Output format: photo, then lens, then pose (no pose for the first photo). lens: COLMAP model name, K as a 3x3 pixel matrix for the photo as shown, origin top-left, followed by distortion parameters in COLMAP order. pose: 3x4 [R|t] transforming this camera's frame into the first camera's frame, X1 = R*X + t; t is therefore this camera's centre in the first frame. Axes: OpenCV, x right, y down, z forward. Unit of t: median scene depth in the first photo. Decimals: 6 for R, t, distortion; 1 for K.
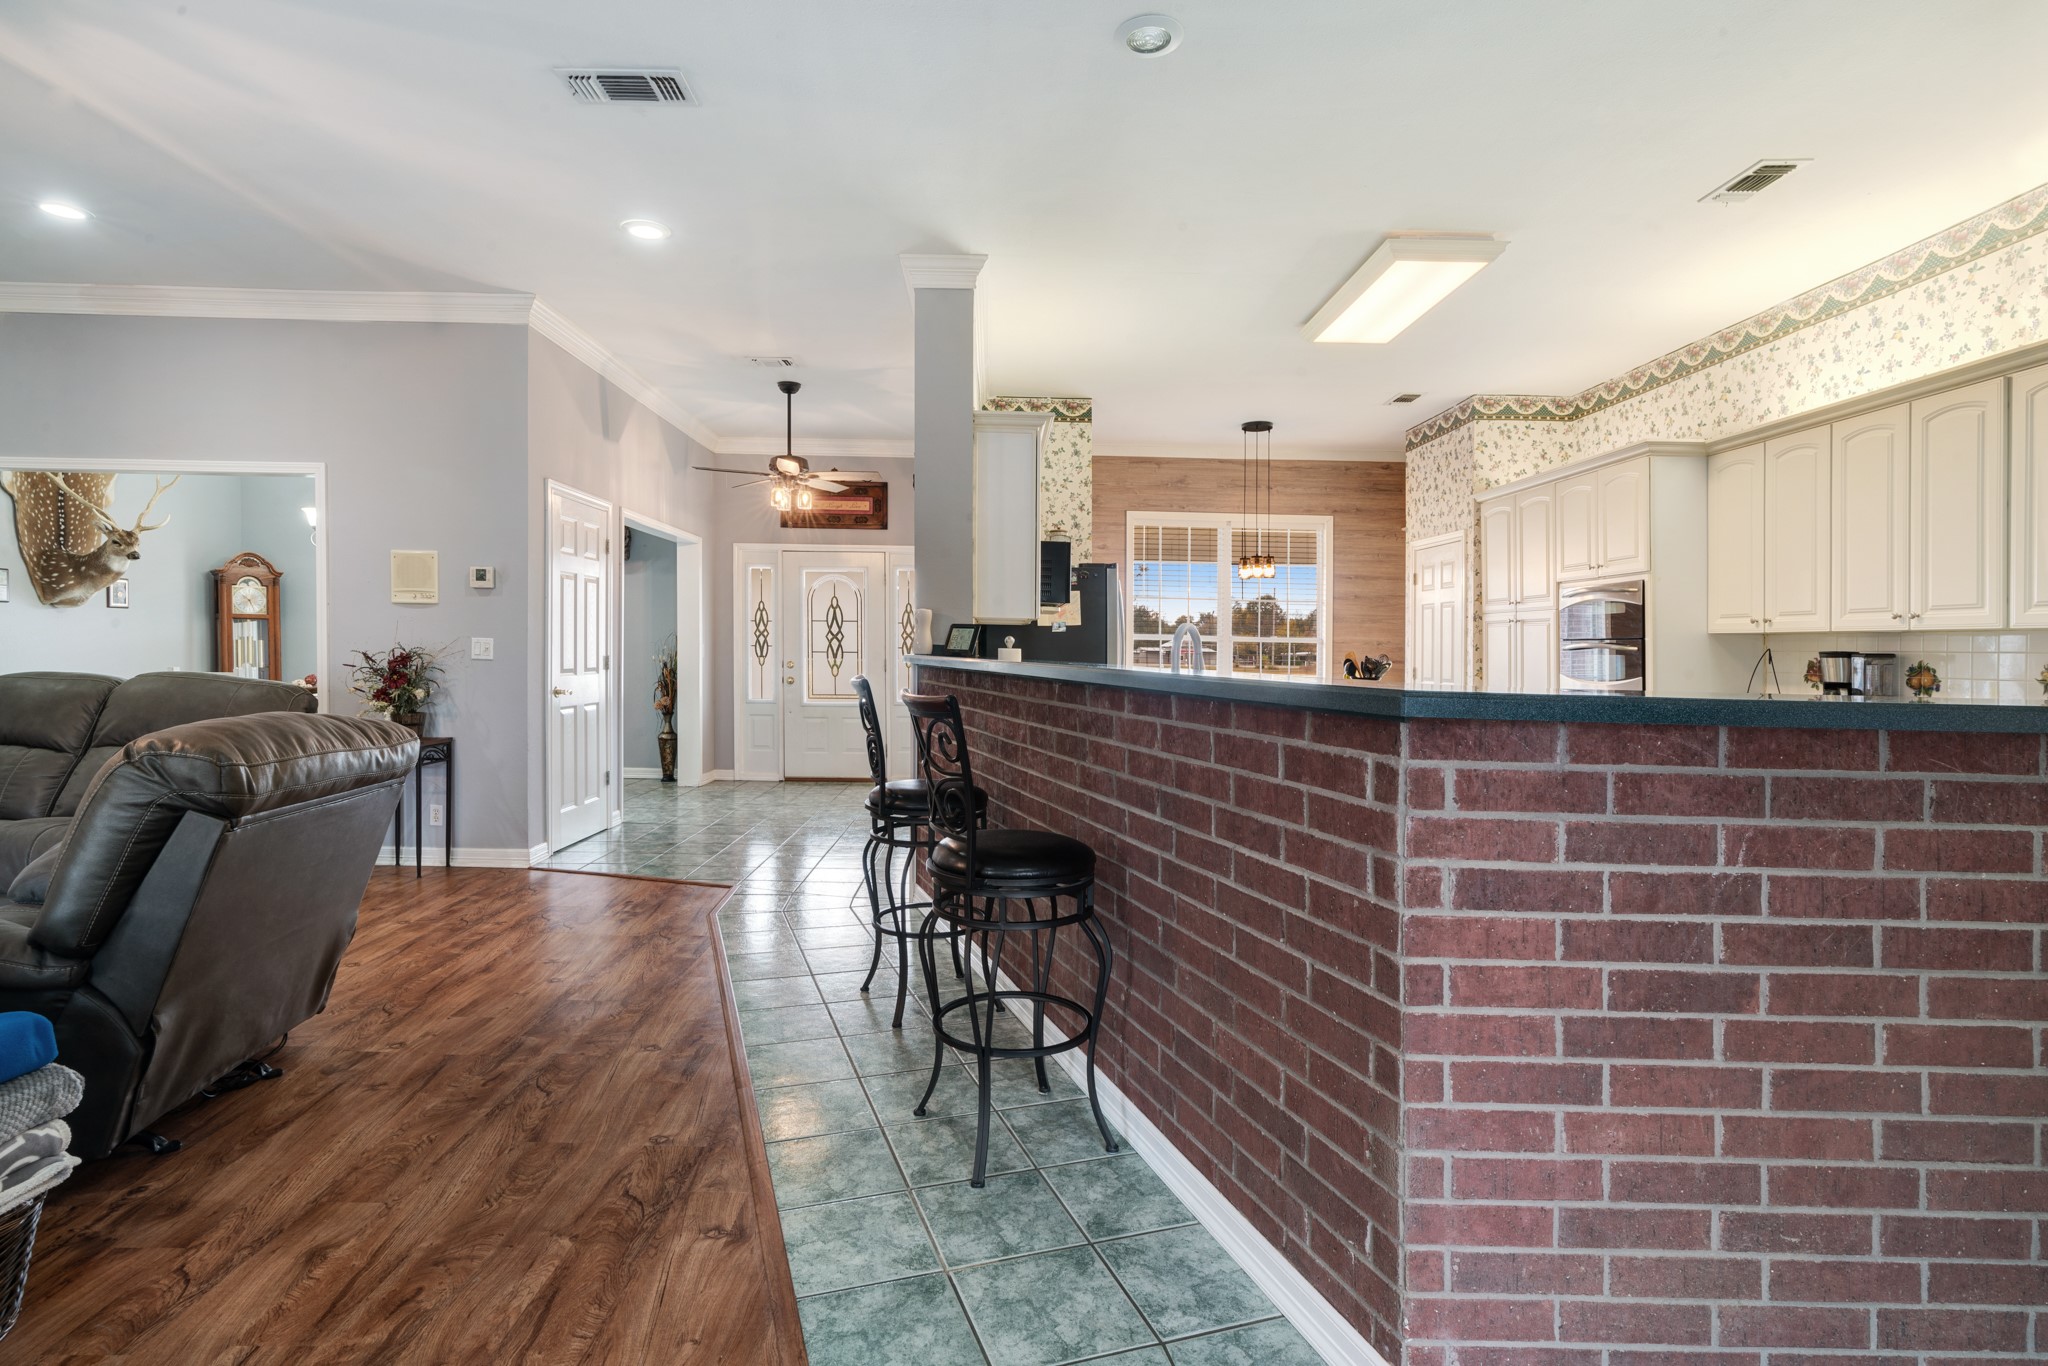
lens RADIAL K [[944.5, 0, 1031.1], [0, 944.5, 687.9], [0, 0, 1]] dist [-0.005706, 0.000188]
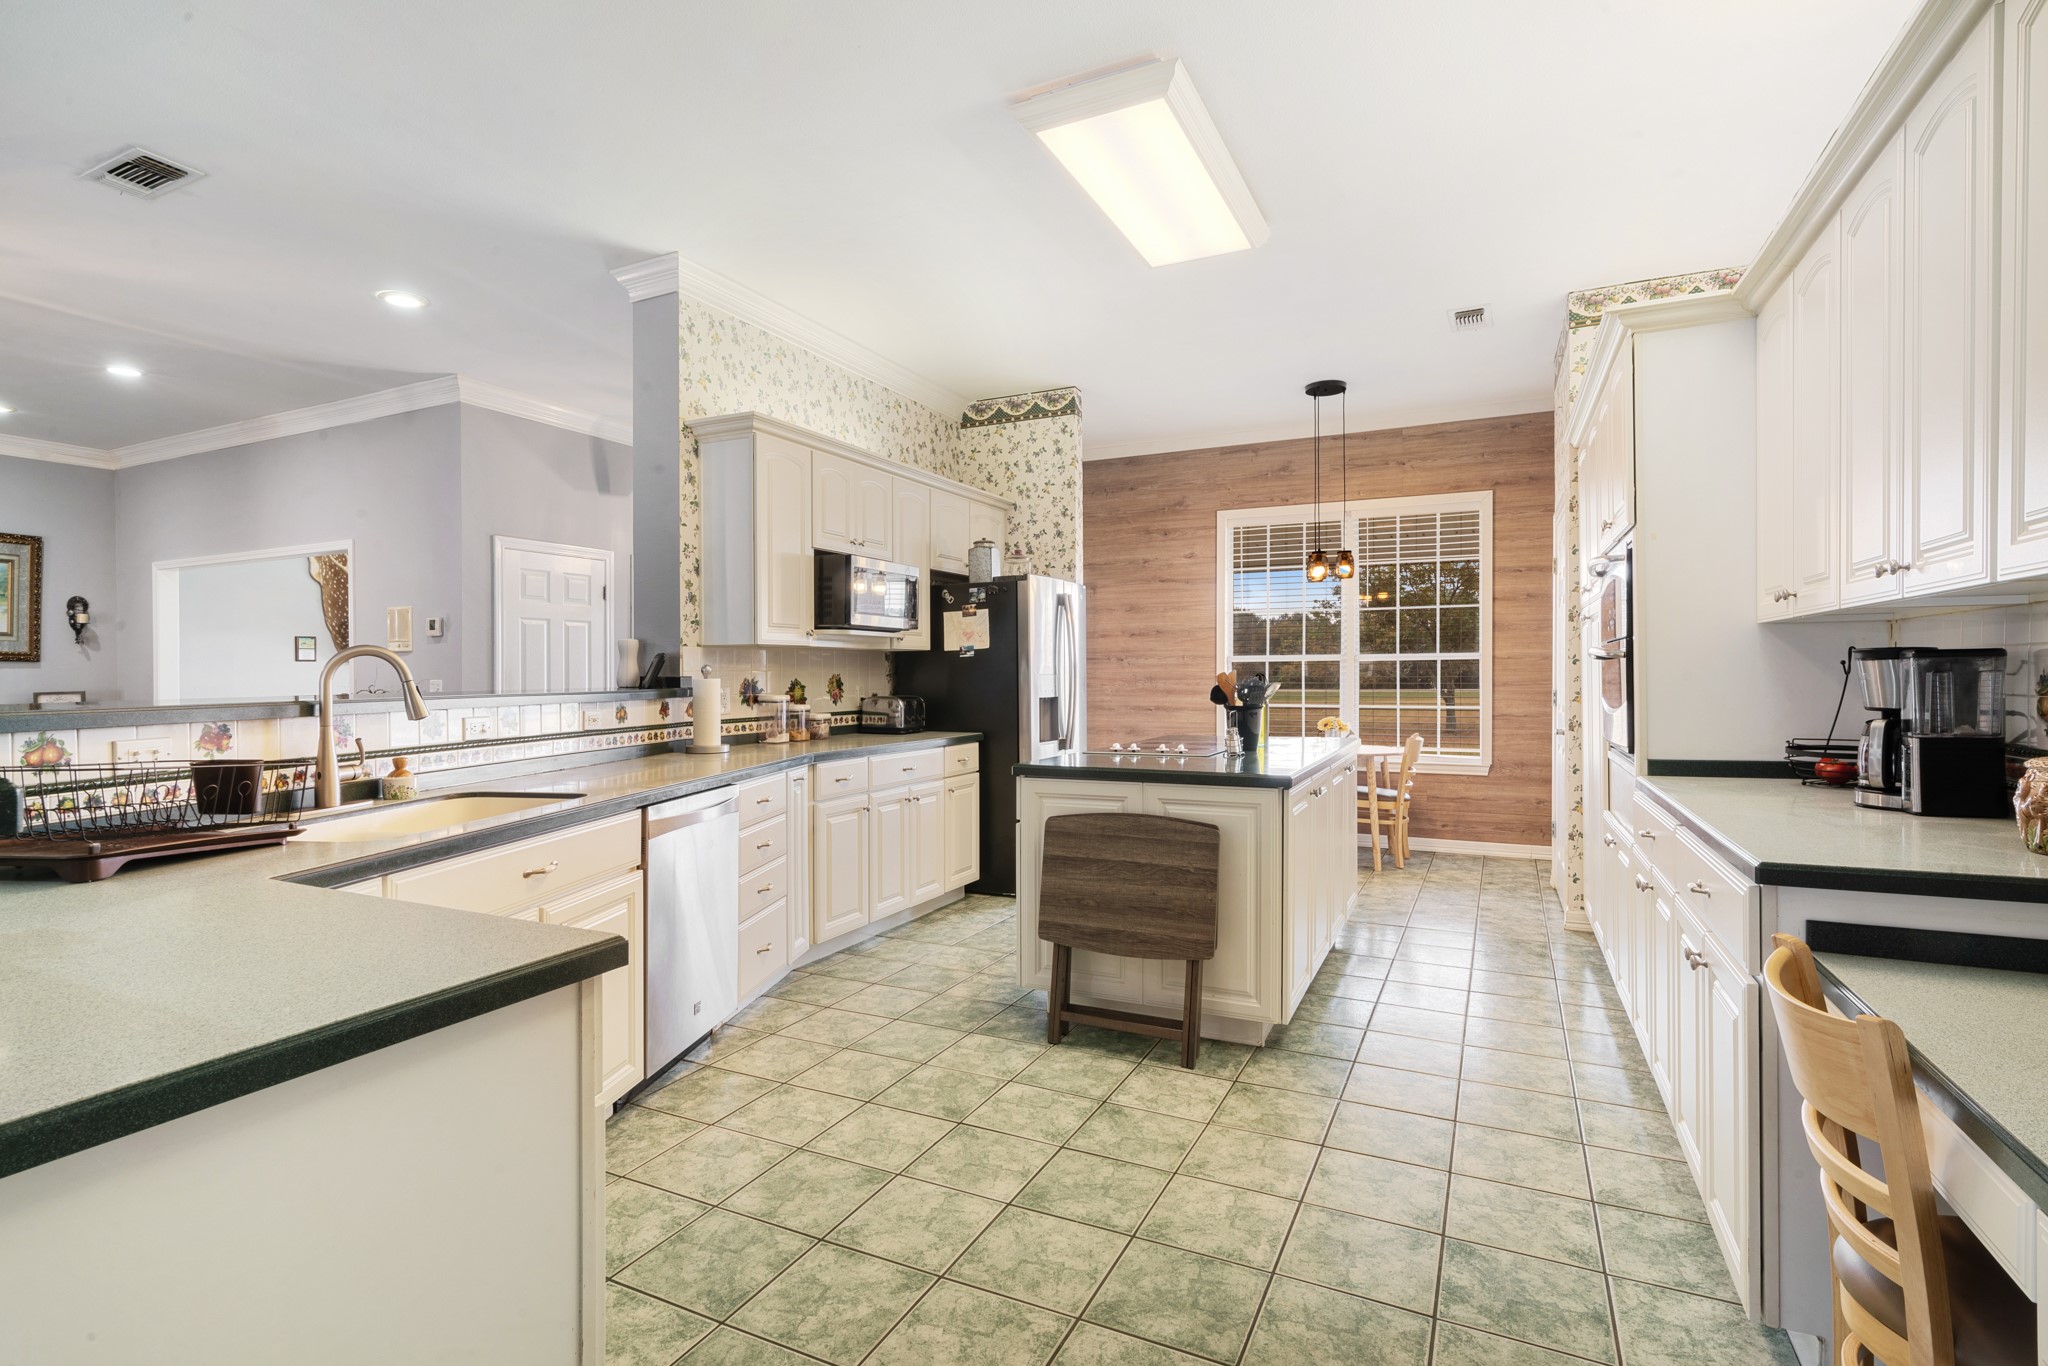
lens RADIAL K [[944.5, 0, 1022.6], [0, 944.5, 679.4], [0, 0, 1]] dist [-0.005706, 0.000188]
pose [[0.897163, -0.022919, -0.441105, 0.397991], [0.004844, 0.999103, -0.042059, -0.001770], [0.441673, 0.035597, 0.896469, 0.211002]]
